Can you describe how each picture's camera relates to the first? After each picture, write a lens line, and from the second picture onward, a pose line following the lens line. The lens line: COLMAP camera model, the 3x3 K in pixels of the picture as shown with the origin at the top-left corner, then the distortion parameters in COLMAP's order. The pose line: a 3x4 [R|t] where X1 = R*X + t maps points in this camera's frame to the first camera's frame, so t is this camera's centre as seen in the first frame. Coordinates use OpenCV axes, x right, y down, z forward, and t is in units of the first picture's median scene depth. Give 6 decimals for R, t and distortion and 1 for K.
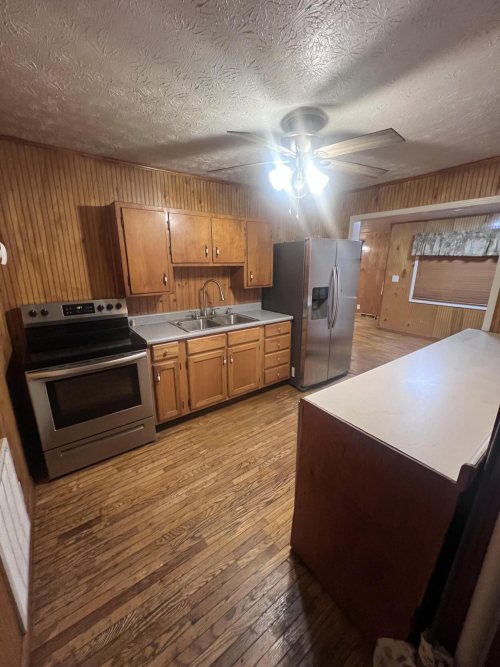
lens RADIAL K [[264.7, 0, 250.3], [0, 264.7, 330.6], [0, 0, 1]] dist [-0.011630, -0.000264]
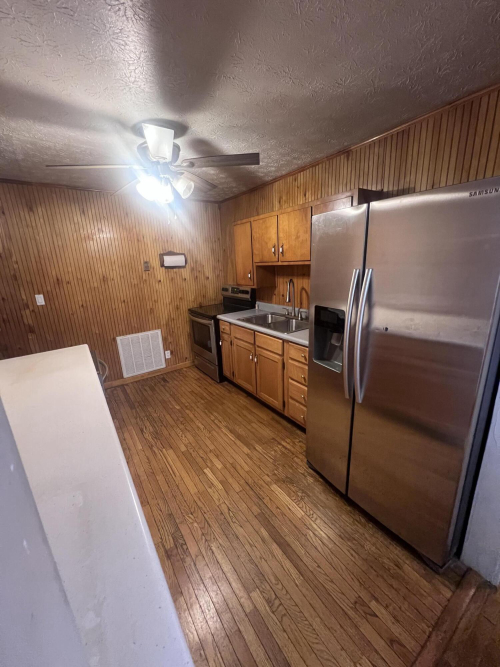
lens RADIAL K [[264.7, 0, 250.3], [0, 264.7, 330.6], [0, 0, 1]] dist [-0.011630, -0.000264]
pose [[-0.027216, 0.253784, -0.966878, 0.872564], [-0.212707, 0.943615, 0.253665, -0.243116], [0.976737, 0.212566, 0.028300, 0.931485]]
